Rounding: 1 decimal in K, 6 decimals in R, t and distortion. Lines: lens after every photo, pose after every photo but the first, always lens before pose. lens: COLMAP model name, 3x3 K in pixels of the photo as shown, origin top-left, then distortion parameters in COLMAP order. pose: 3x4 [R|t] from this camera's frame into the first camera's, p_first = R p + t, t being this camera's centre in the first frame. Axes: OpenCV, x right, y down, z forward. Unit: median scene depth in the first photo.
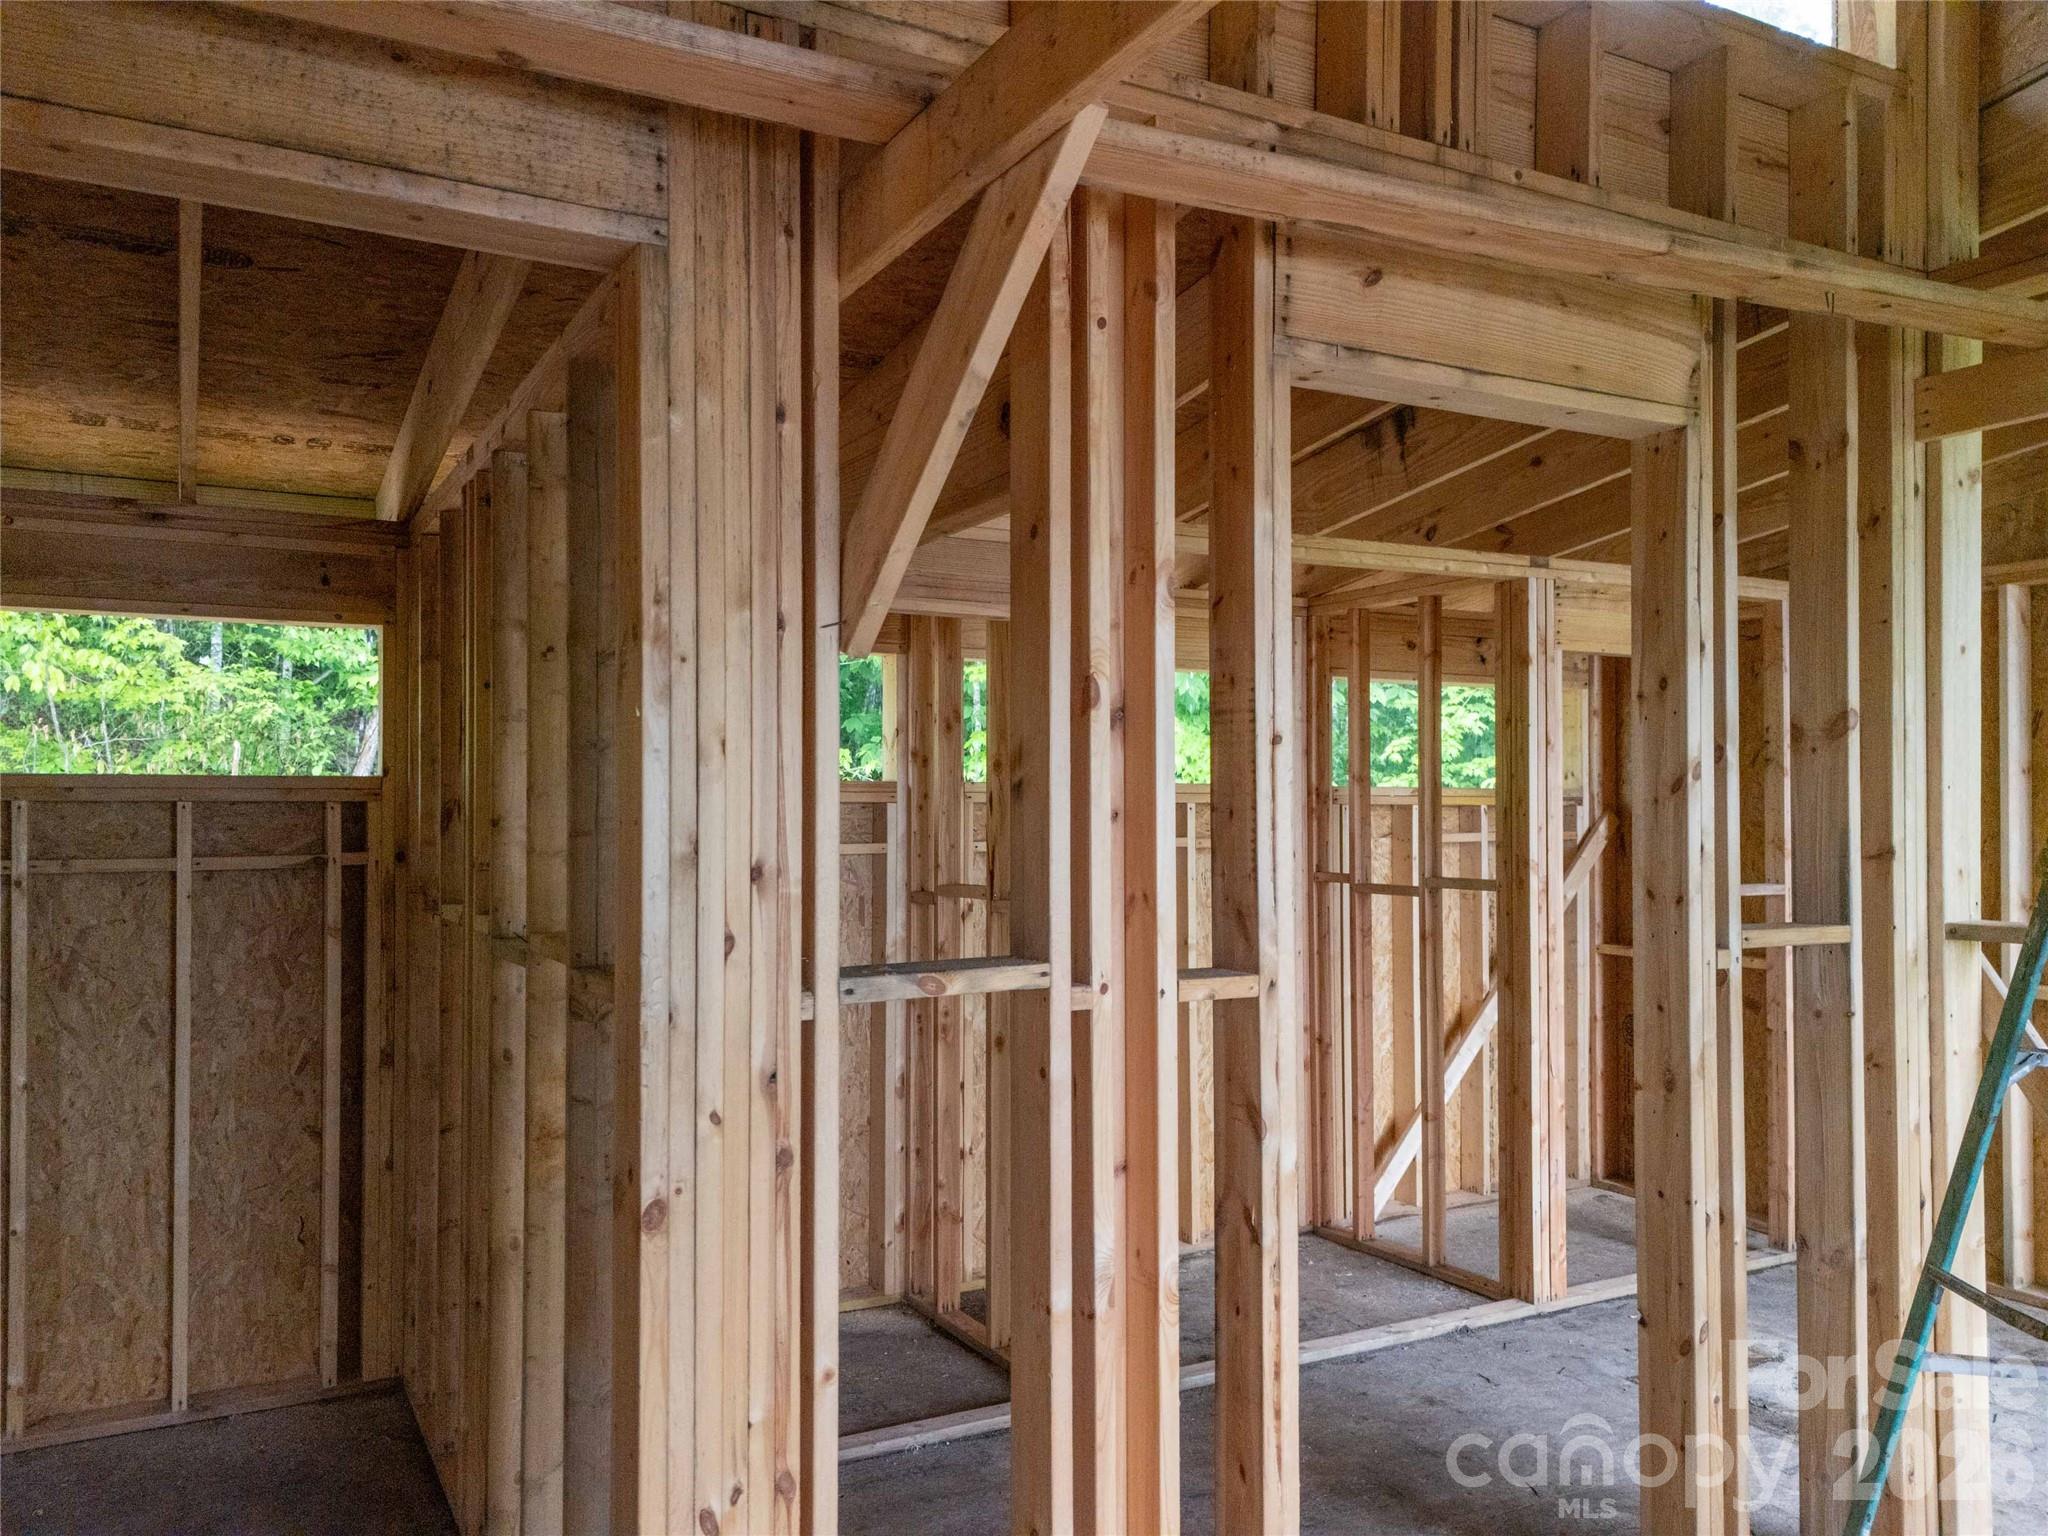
lens RADIAL K [[1553.7, 0, 1017.6], [0, 1553.7, 814.6], [0, 0, 1]] dist [0.068239, -0.056890]
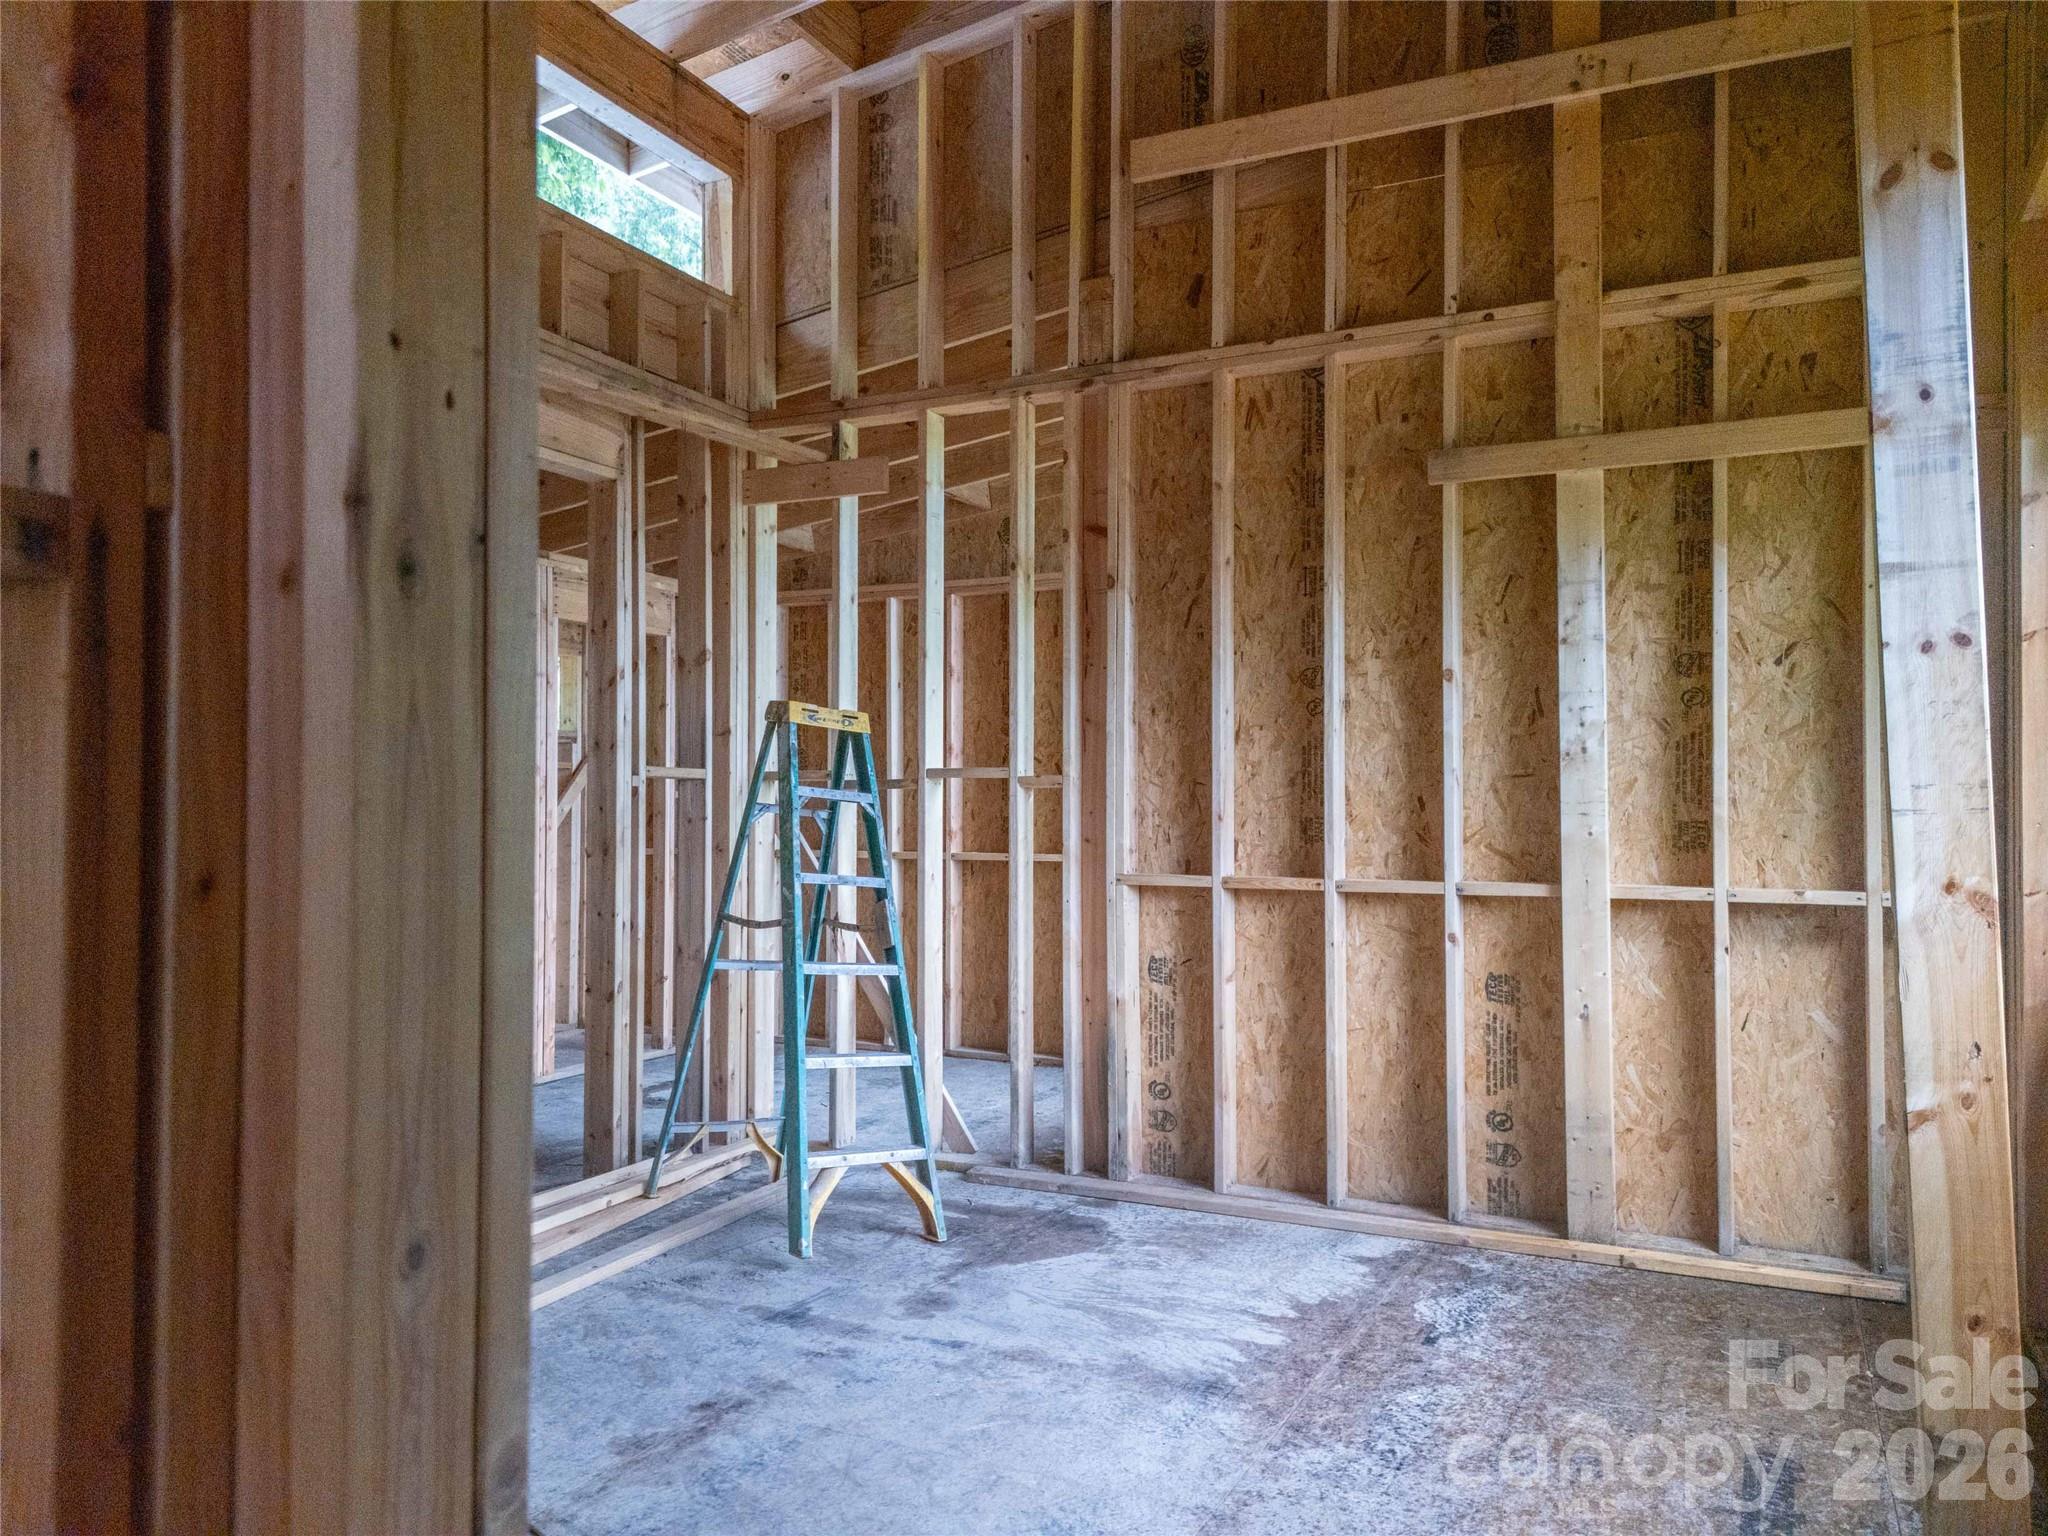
lens RADIAL K [[1553.7, 0, 1017.6], [0, 1553.7, 814.6], [0, 0, 1]] dist [0.068239, -0.056890]
pose [[0.820376, 0.009829, 0.571741, -0.195099], [-0.008908, 0.999951, -0.004410, 0.125726], [-0.571756, -0.001476, 0.820423, -0.658604]]
